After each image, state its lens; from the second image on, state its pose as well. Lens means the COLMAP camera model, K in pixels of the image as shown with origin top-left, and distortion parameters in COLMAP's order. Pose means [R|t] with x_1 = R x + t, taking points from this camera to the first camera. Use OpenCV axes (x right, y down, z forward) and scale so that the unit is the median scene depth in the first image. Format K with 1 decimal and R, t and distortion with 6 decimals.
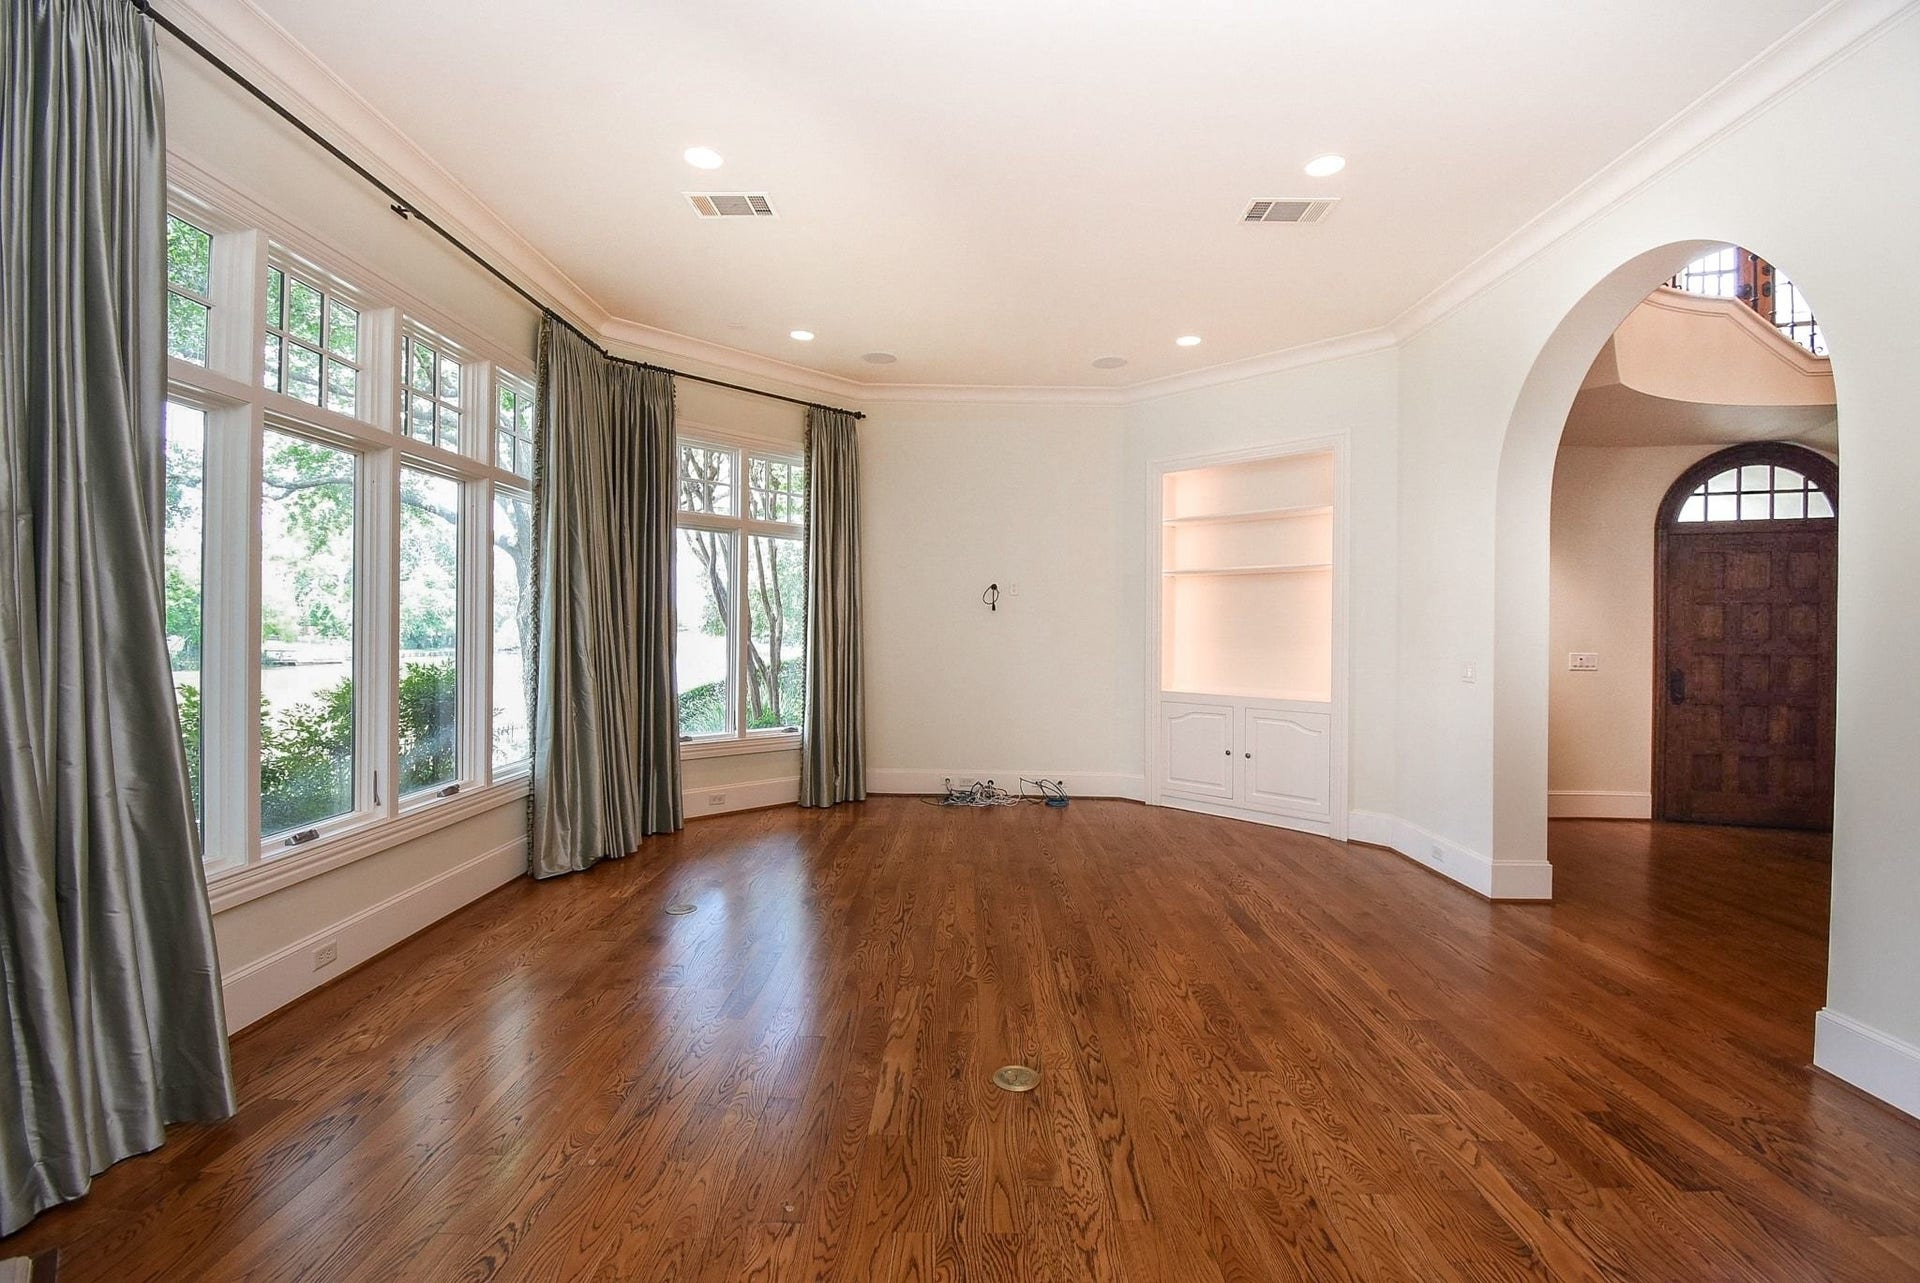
lens RADIAL K [[858.5, 0, 951.8], [0, 858.5, 629.8], [0, 0, 1]] dist [0.020737, -0.030260]
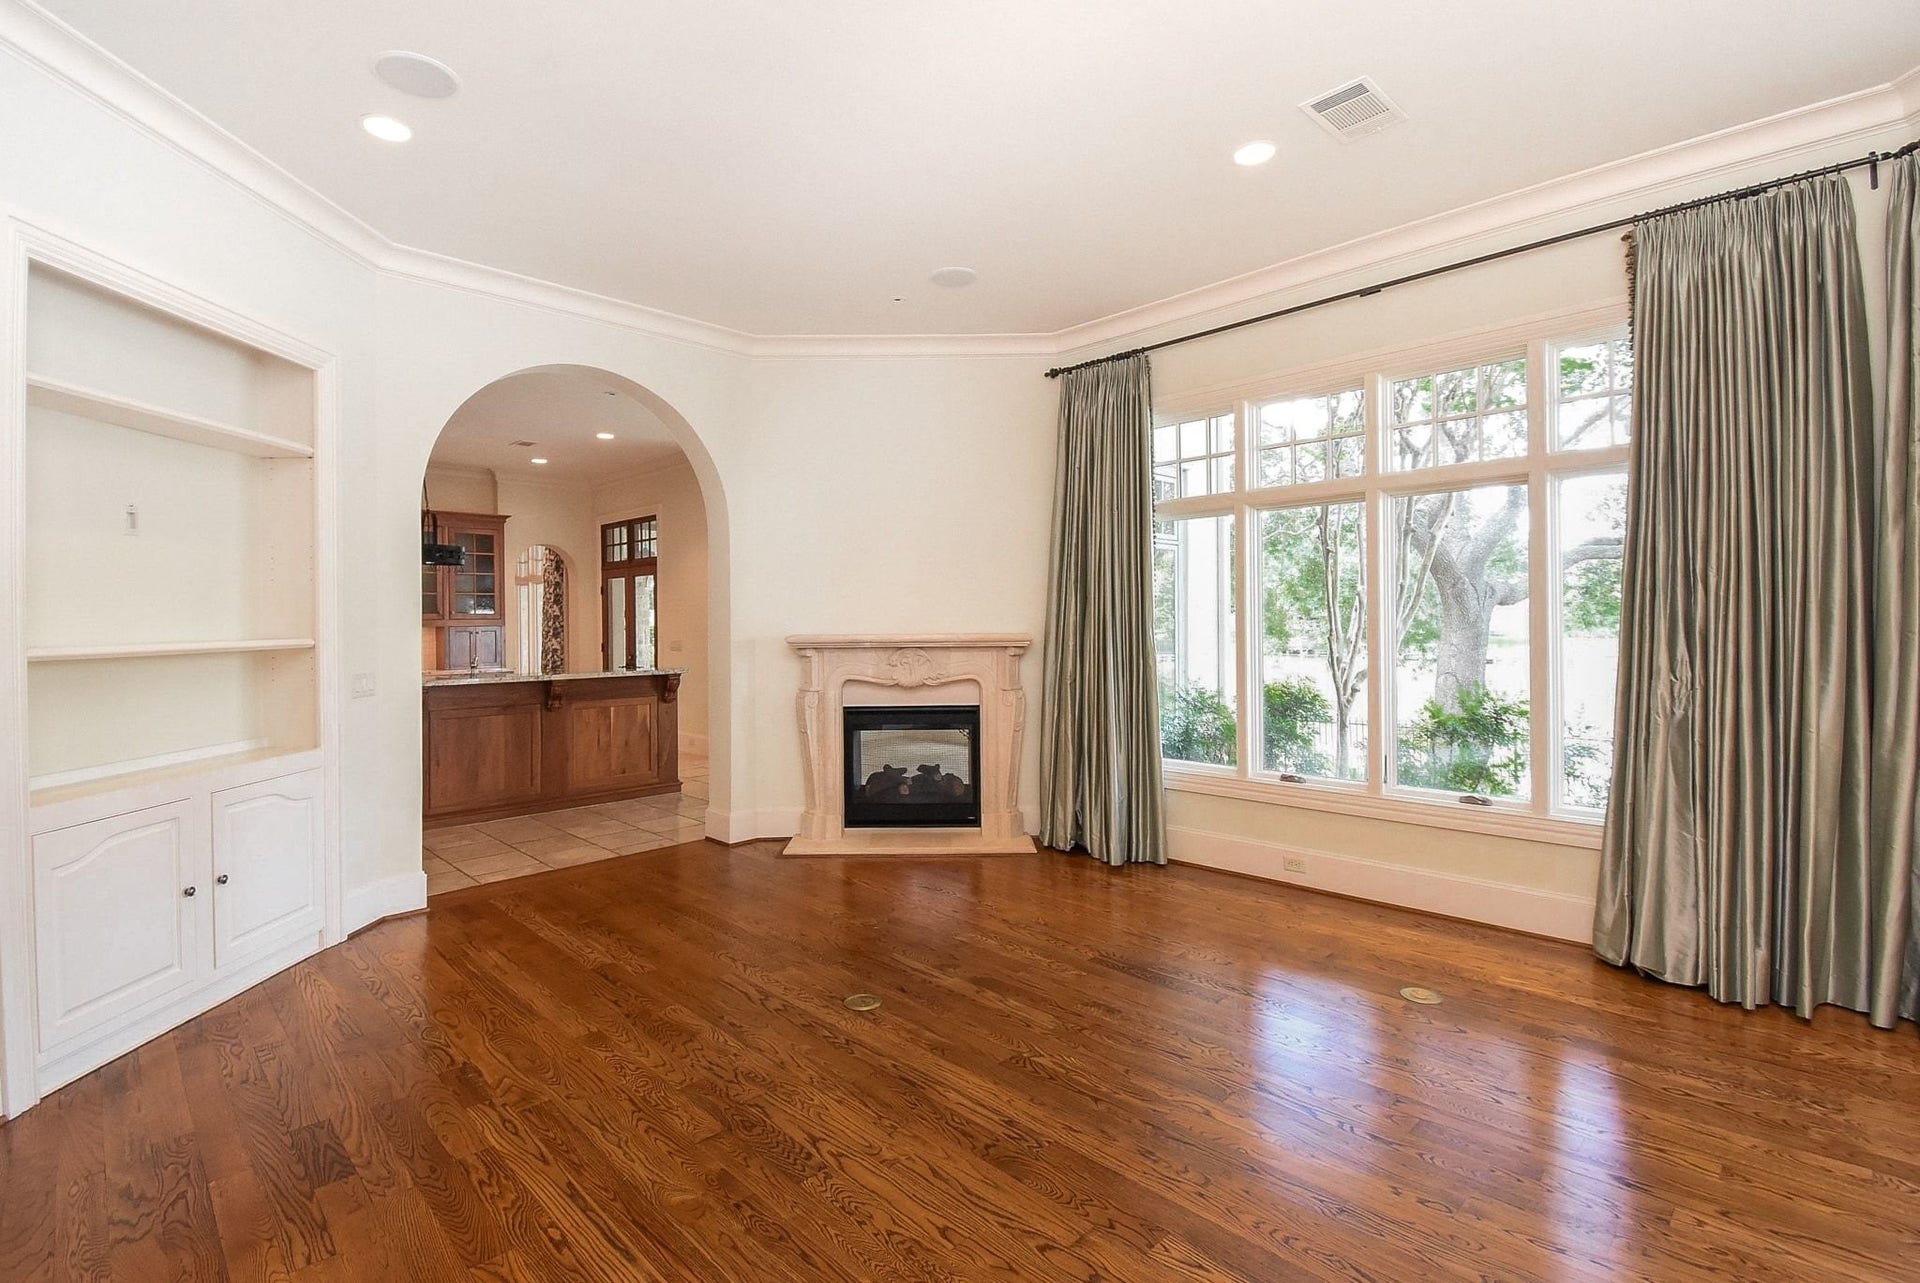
lens RADIAL K [[866.7, 0, 957.1], [0, 866.7, 630.2], [0, 0, 1]] dist [0.009720, -0.023754]
pose [[-0.693904, 0.000622, -0.720067, 0.683449], [0.001349, 0.999999, -0.000436, -0.017418], [0.720066, -0.001274, -0.693904, 1.516094]]
